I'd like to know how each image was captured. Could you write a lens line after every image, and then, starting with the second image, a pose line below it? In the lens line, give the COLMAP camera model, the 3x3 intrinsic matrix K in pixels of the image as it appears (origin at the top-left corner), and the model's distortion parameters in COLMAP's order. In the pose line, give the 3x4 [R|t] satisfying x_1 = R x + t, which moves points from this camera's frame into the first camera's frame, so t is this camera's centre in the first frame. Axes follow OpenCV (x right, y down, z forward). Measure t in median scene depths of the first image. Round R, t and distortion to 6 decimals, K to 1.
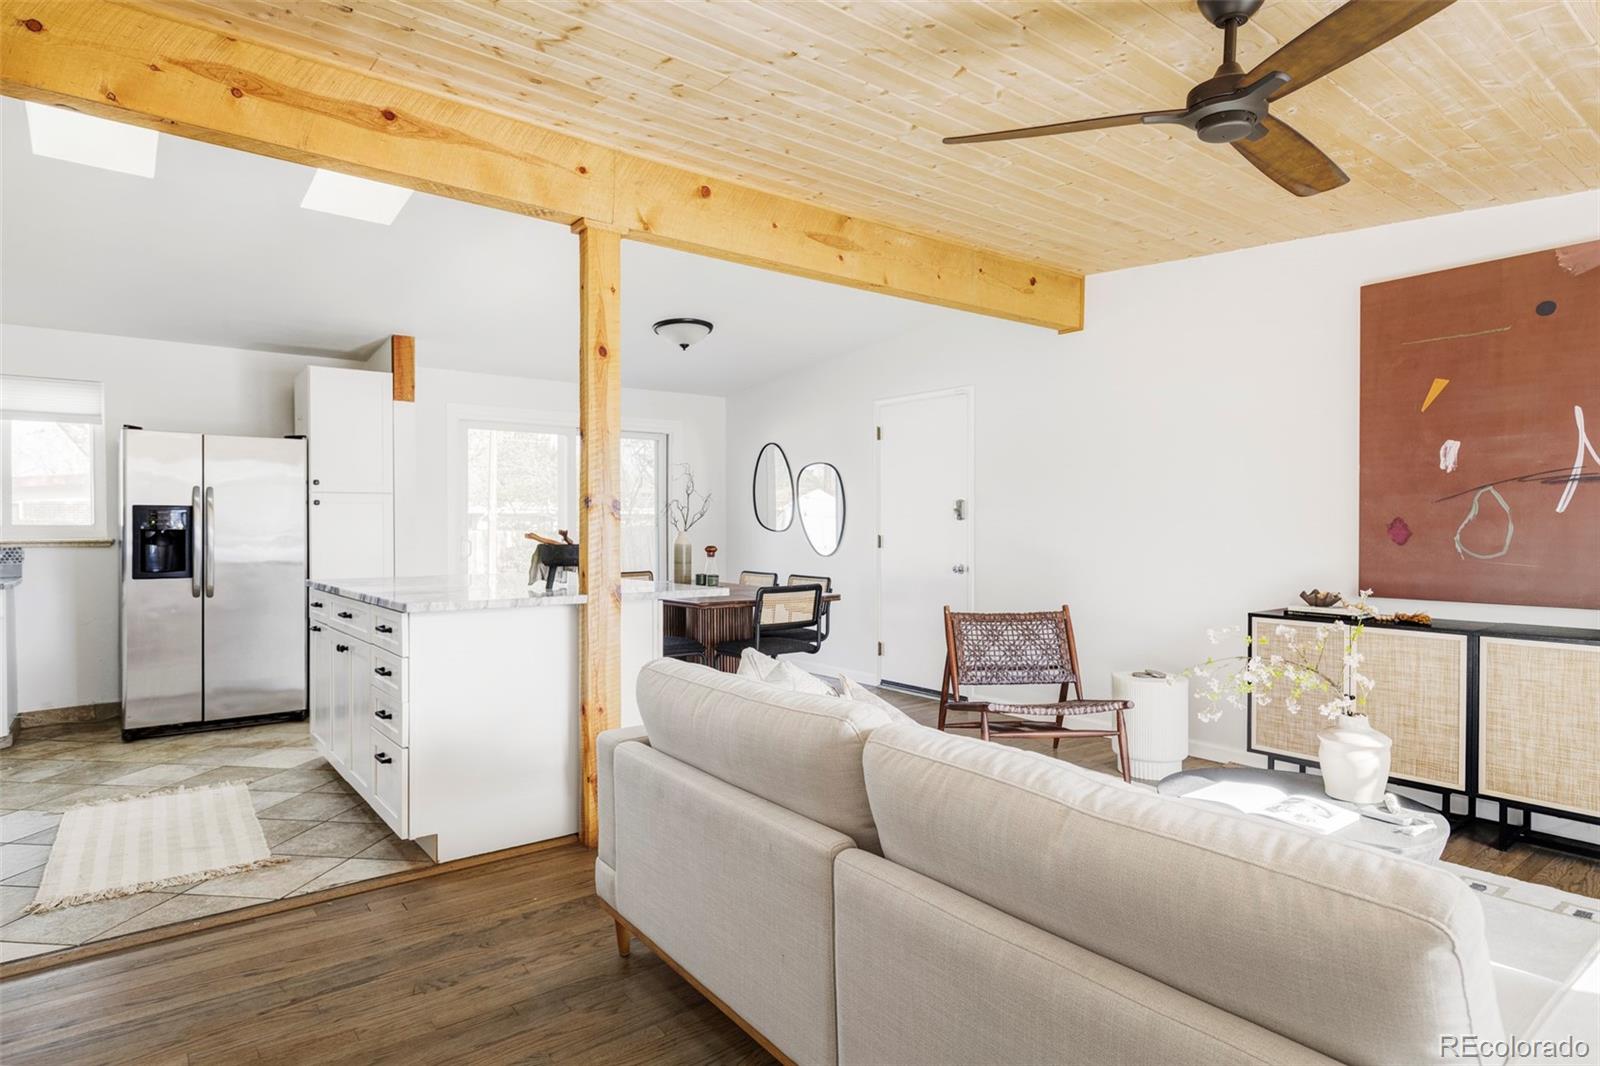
lens RADIAL K [[856.9, 0, 831.4], [0, 856.9, 532.5], [0, 0, 1]] dist [0.000287, -0.000654]
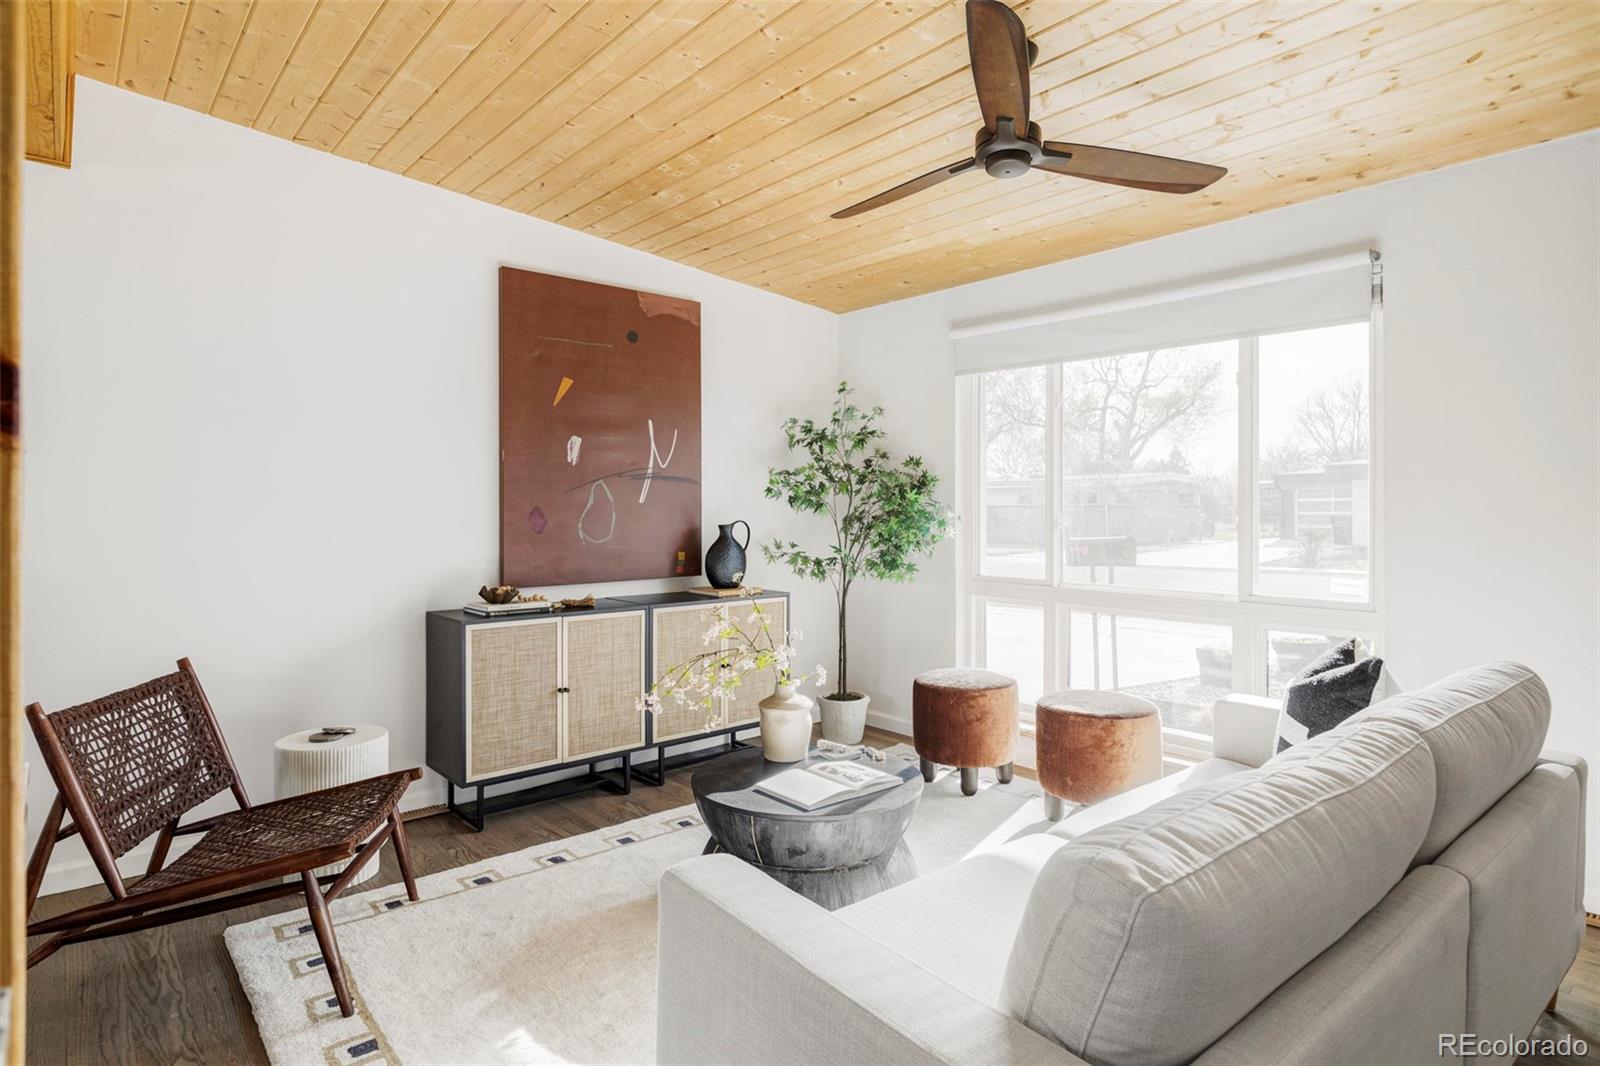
lens RADIAL K [[856.9, 0, 800.5], [0, 856.9, 507.8], [0, 0, 1]] dist [0.000287, -0.000654]
pose [[-0.016960, 0.002104, 0.999854, -0.358177], [0.013819, 0.999903, -0.001870, -0.009735], [-0.999761, 0.013785, -0.016987, 0.700403]]
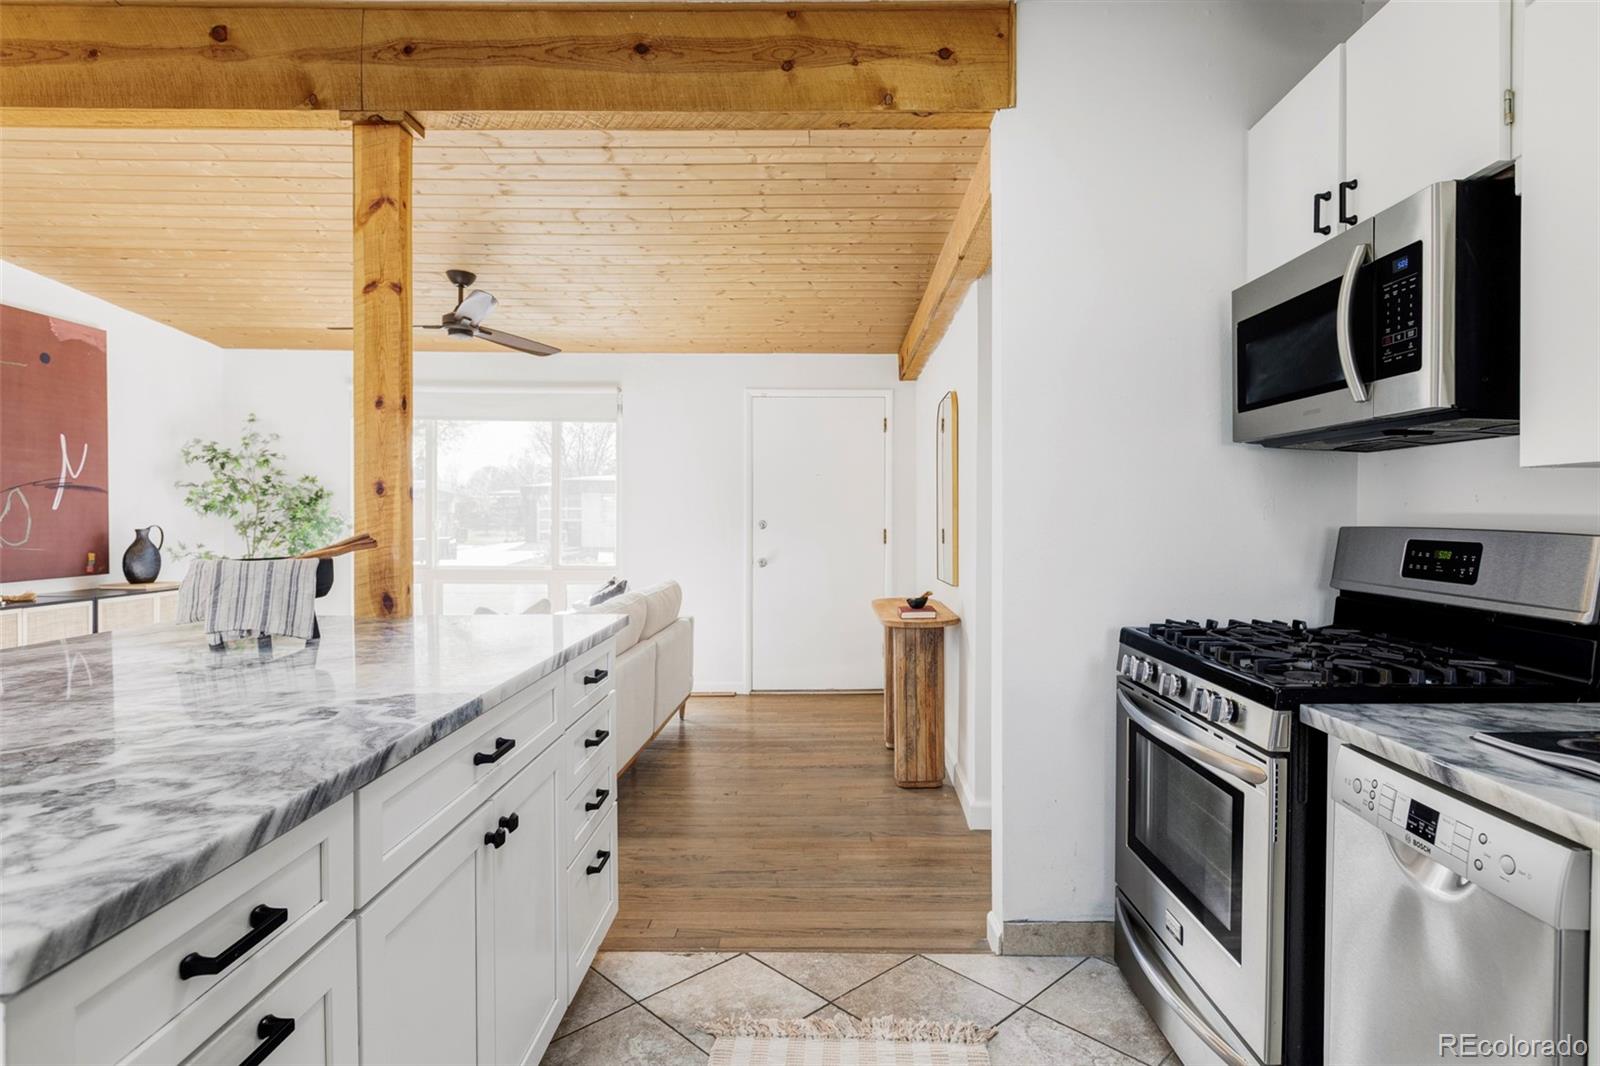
lens RADIAL K [[856.9, 0, 830.2], [0, 856.9, 524.4], [0, 0, 1]] dist [0.000287, -0.000654]
pose [[-0.769381, -0.007573, 0.638746, -0.881449], [0.004579, 0.999839, 0.017370, -0.015433], [-0.638774, 0.016289, -0.769222, 1.119987]]
